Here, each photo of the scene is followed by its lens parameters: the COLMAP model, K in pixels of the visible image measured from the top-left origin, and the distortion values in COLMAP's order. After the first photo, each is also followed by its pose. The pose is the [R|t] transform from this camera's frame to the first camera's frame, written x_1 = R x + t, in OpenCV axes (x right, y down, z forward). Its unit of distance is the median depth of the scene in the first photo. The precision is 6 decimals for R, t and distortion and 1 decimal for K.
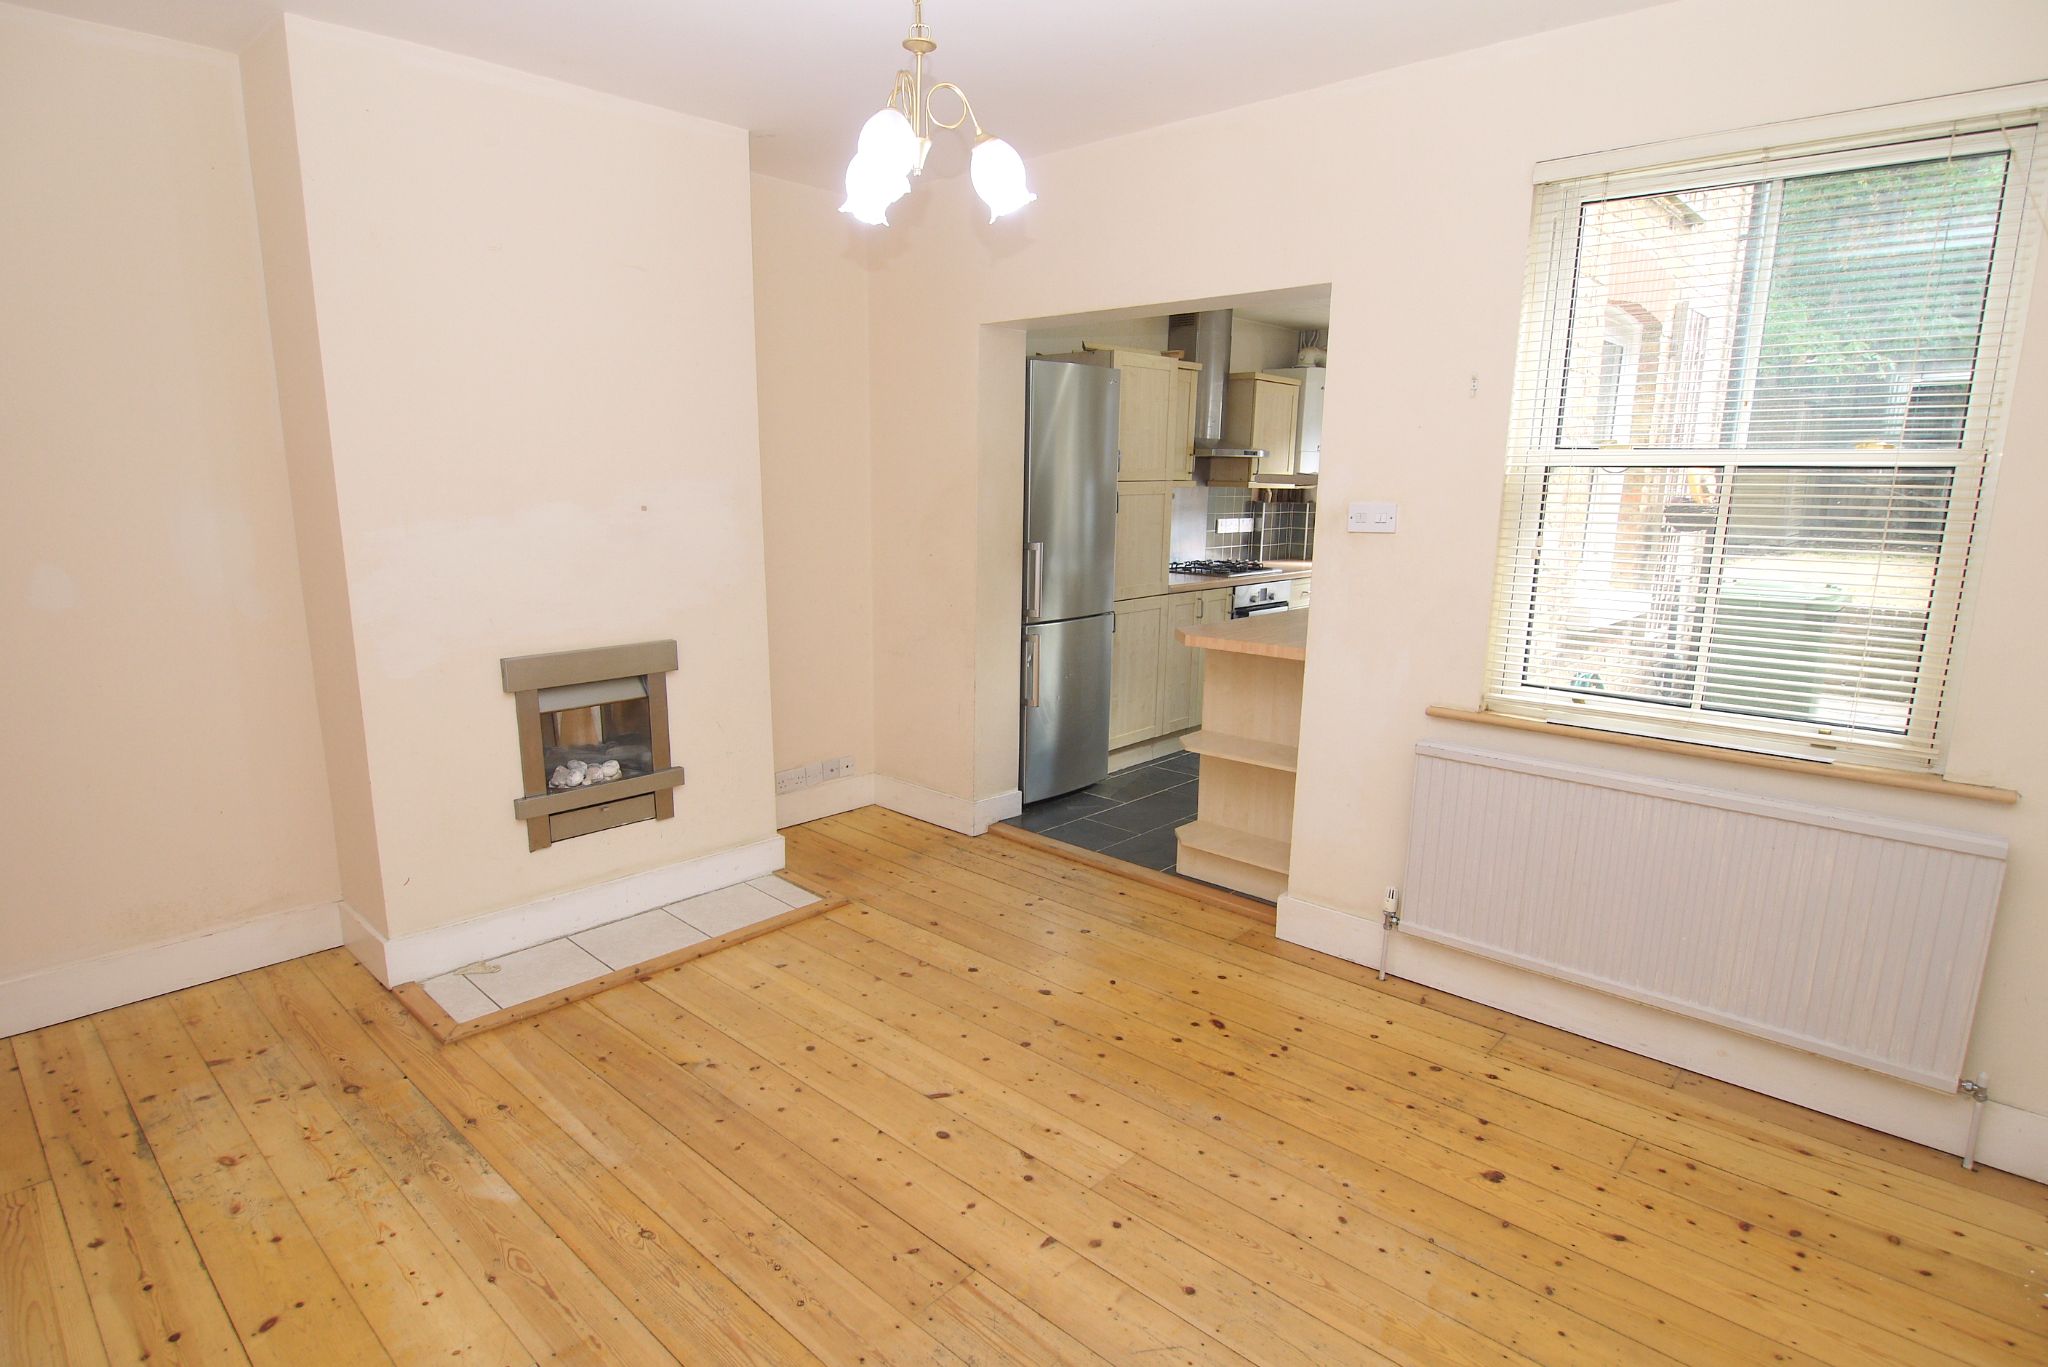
lens RADIAL K [[1087.0, 0, 1028.2], [0, 1087.0, 686.4], [0, 0, 1]] dist [-0.001486, -0.000065]
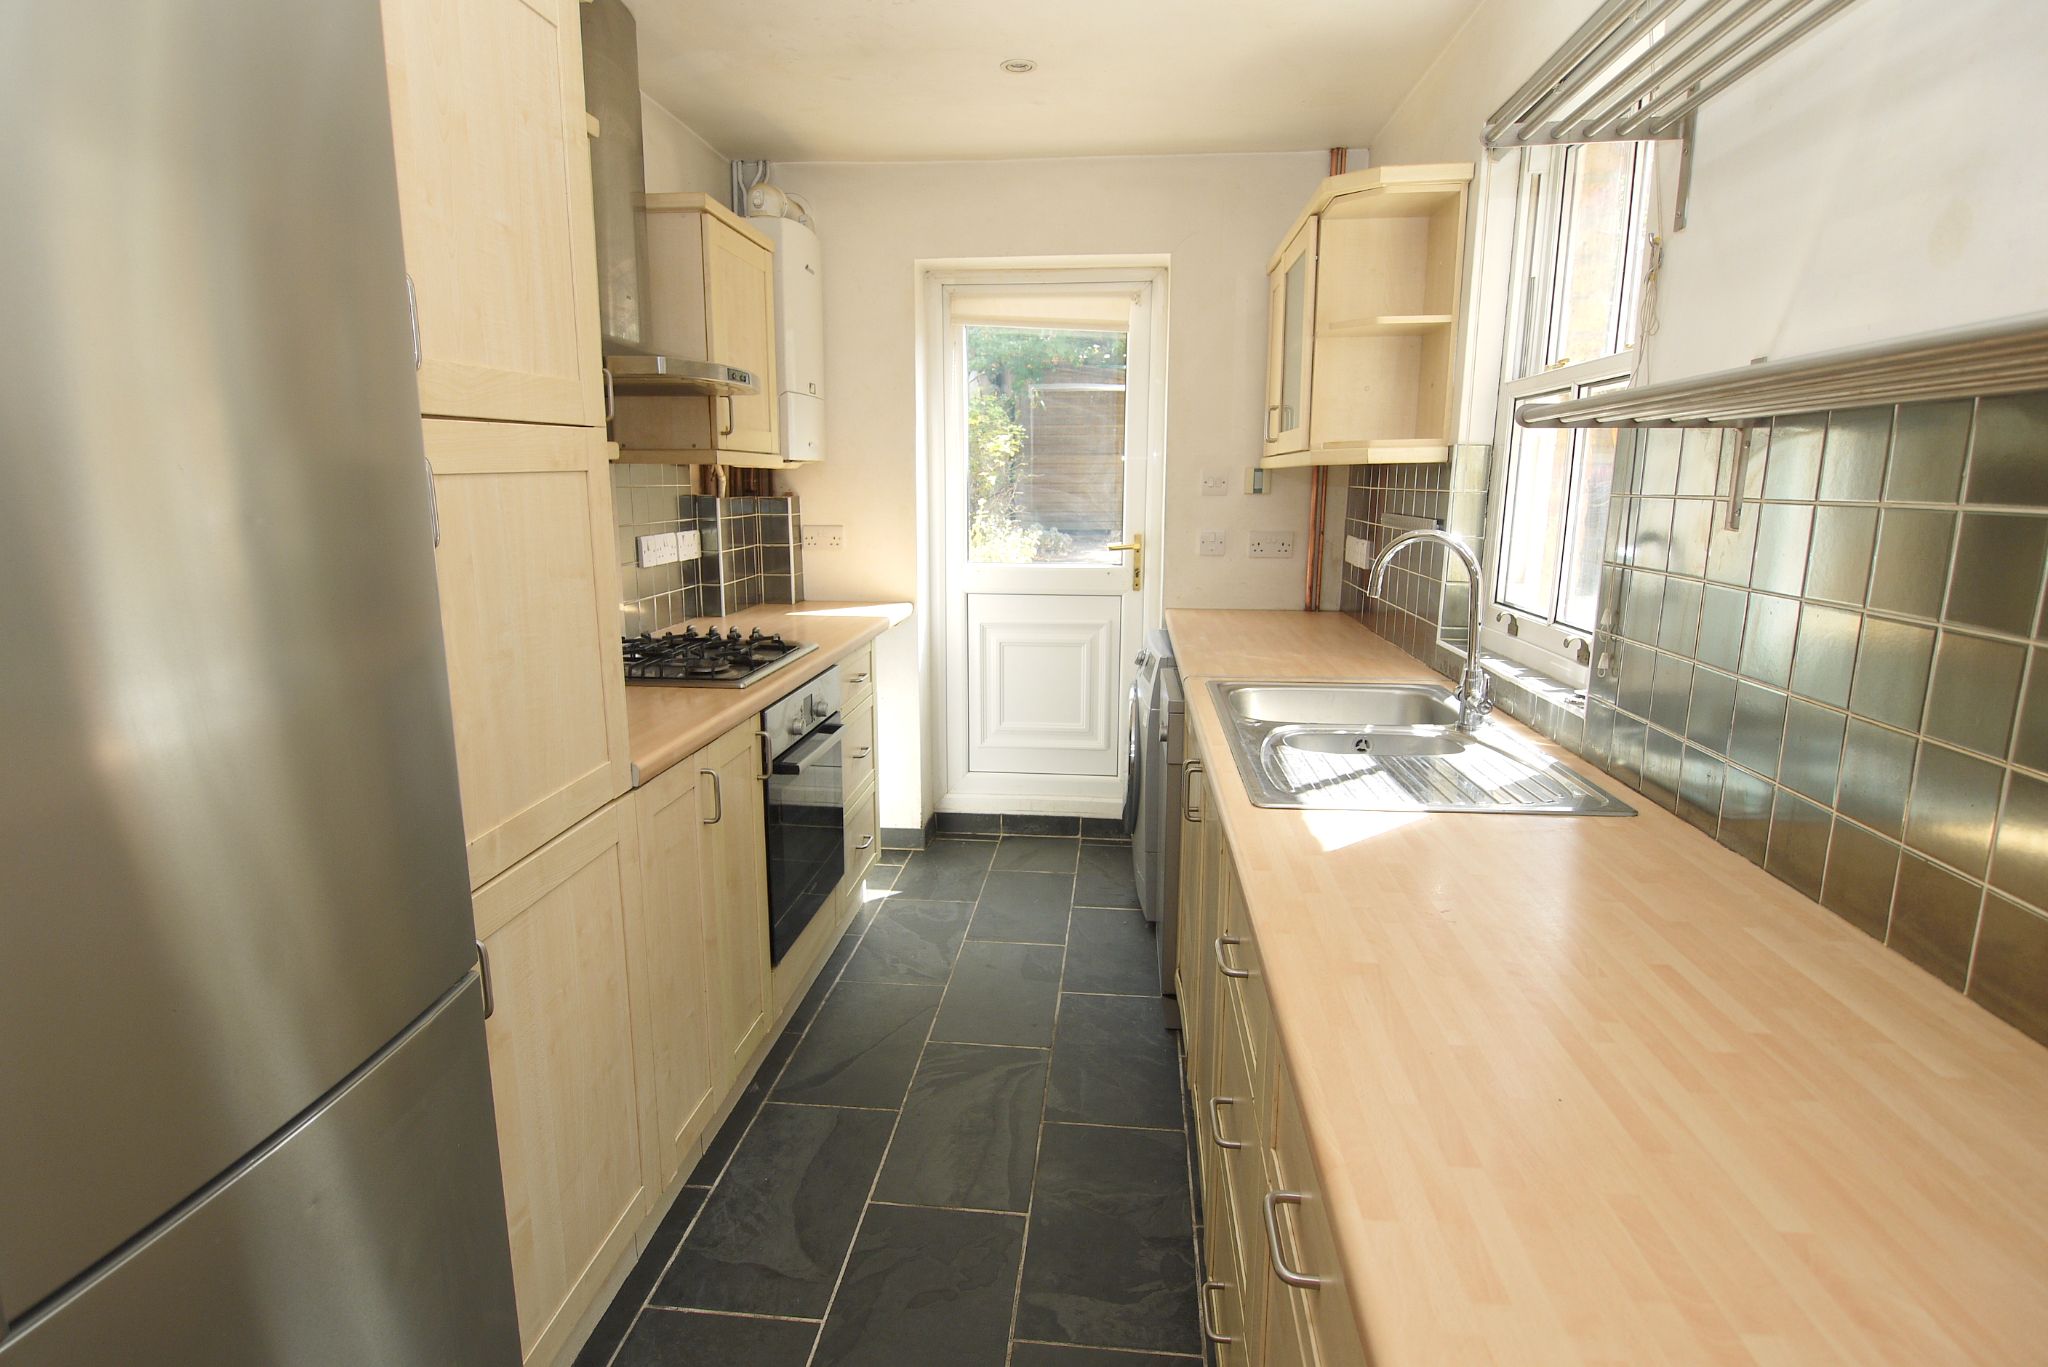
lens RADIAL K [[1087.0, 0, 1018.8], [0, 1087.0, 687.1], [0, 0, 1]] dist [-0.001486, -0.000065]
pose [[0.791873, -0.125635, 0.597623, 0.024995], [0.123600, 0.991328, 0.044627, -0.090203], [-0.598047, 0.038527, 0.800534, 0.537250]]
